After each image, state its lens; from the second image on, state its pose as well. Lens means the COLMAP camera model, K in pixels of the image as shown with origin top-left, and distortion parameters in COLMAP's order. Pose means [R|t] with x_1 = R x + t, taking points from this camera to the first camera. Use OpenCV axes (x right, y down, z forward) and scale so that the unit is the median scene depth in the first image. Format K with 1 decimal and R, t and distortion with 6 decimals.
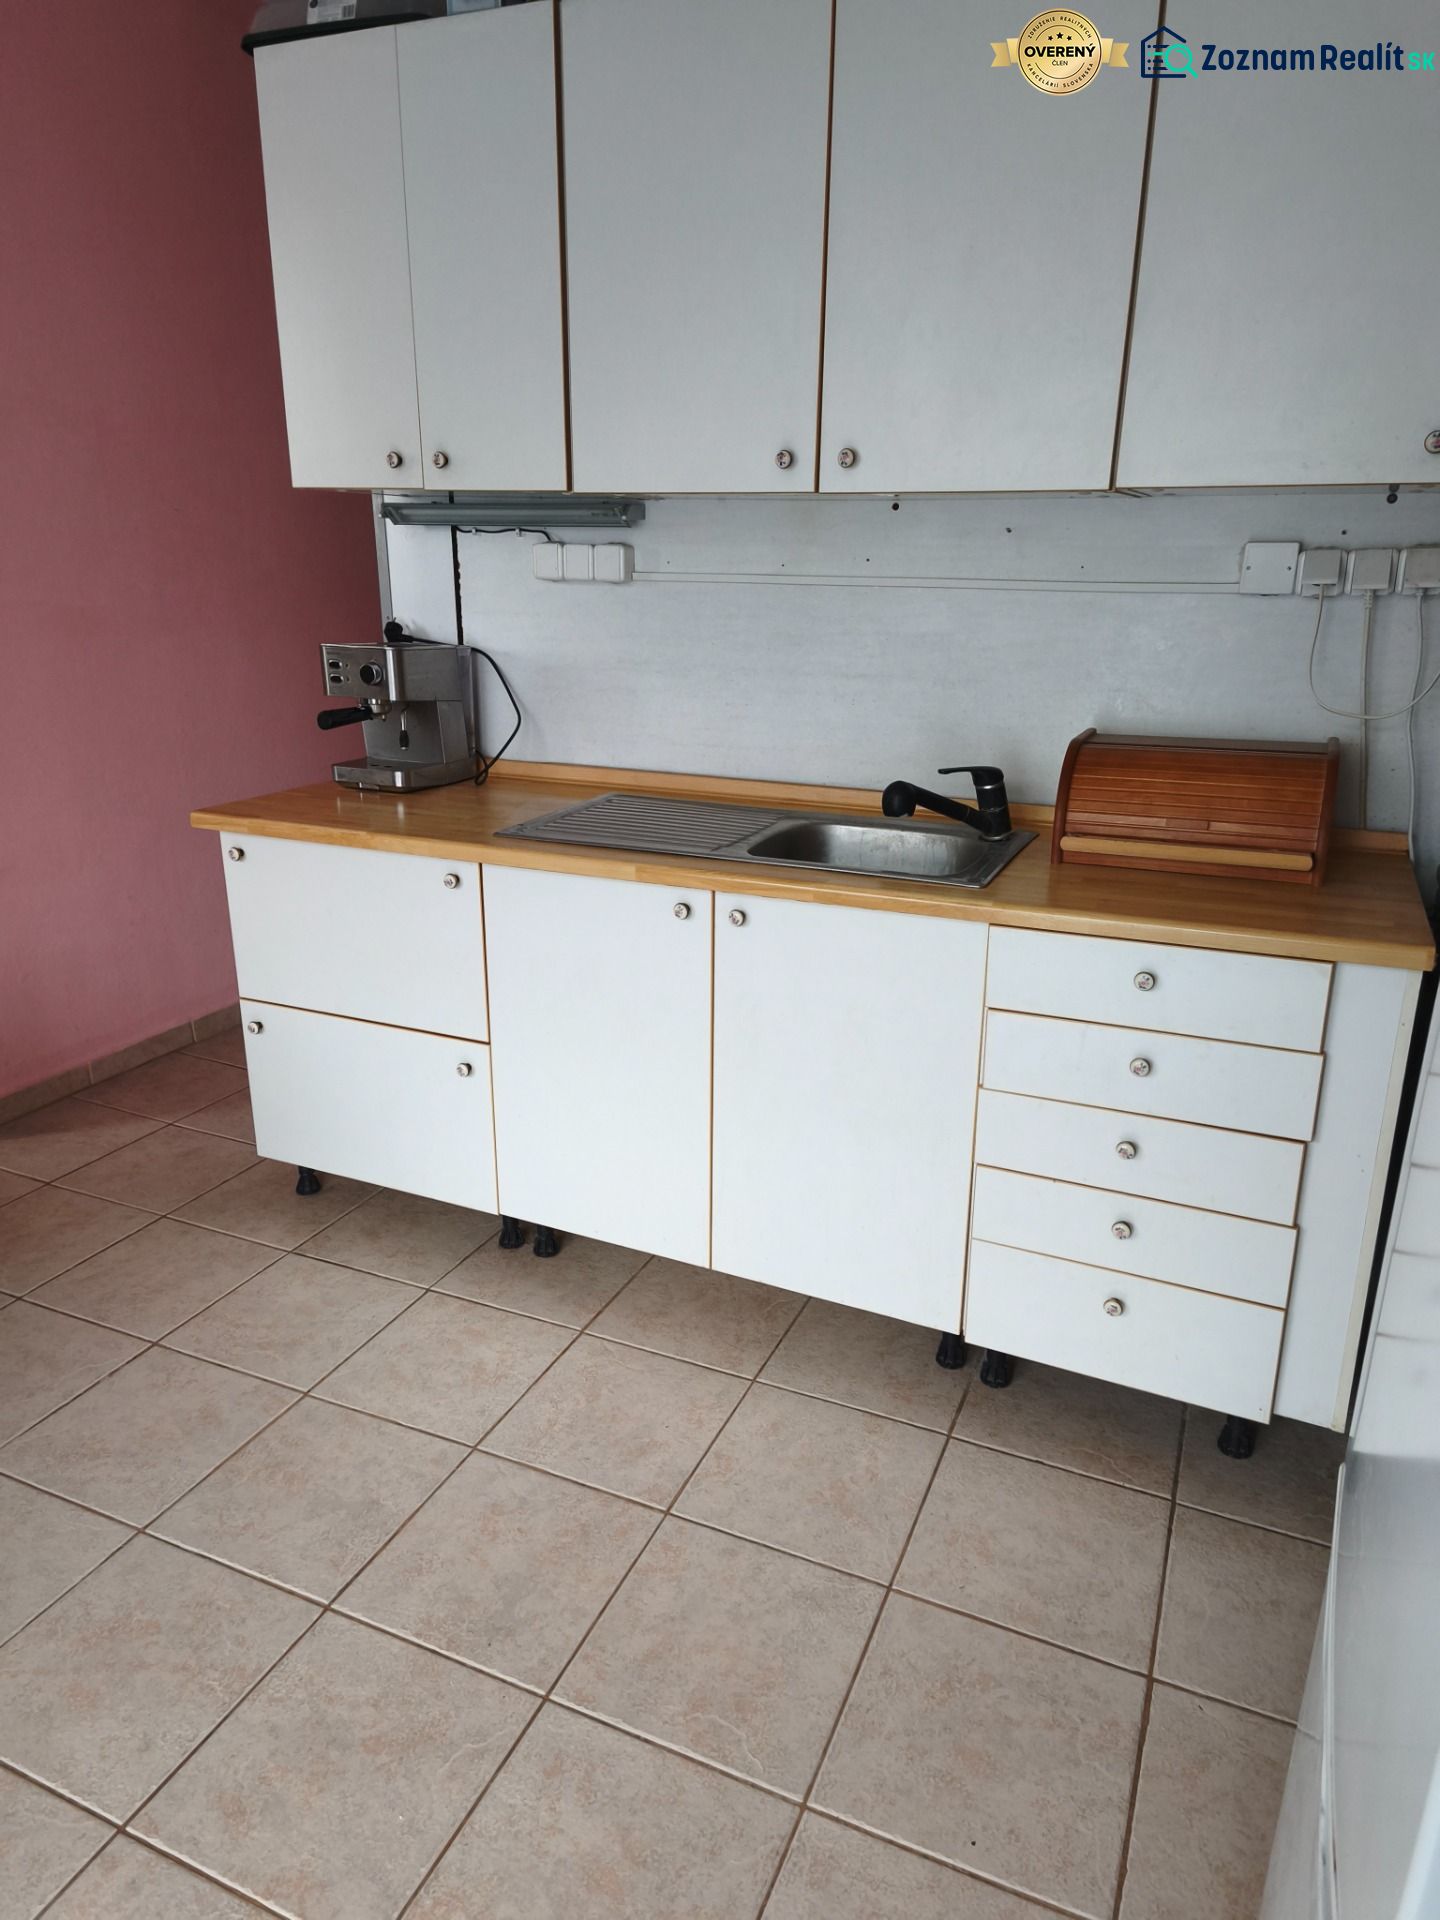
lens RADIAL K [[1255.5, 0, 720.0], [0, 1255.5, 960.0], [0, 0, 1]] dist [-0.000111, -0.000120]
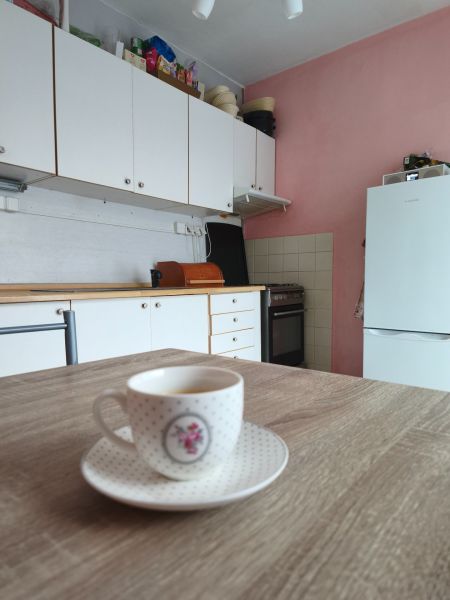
lens RADIAL K [[392.3, 0, 225.0], [0, 392.3, 300.0], [0, 0, 1]] dist [-0.000111, -0.000120]
pose [[0.274295, -0.060357, 0.959749, -1.718554], [0.299340, 0.953804, -0.025568, 0.062809], [-0.913870, 0.294304, 0.279691, 0.945461]]
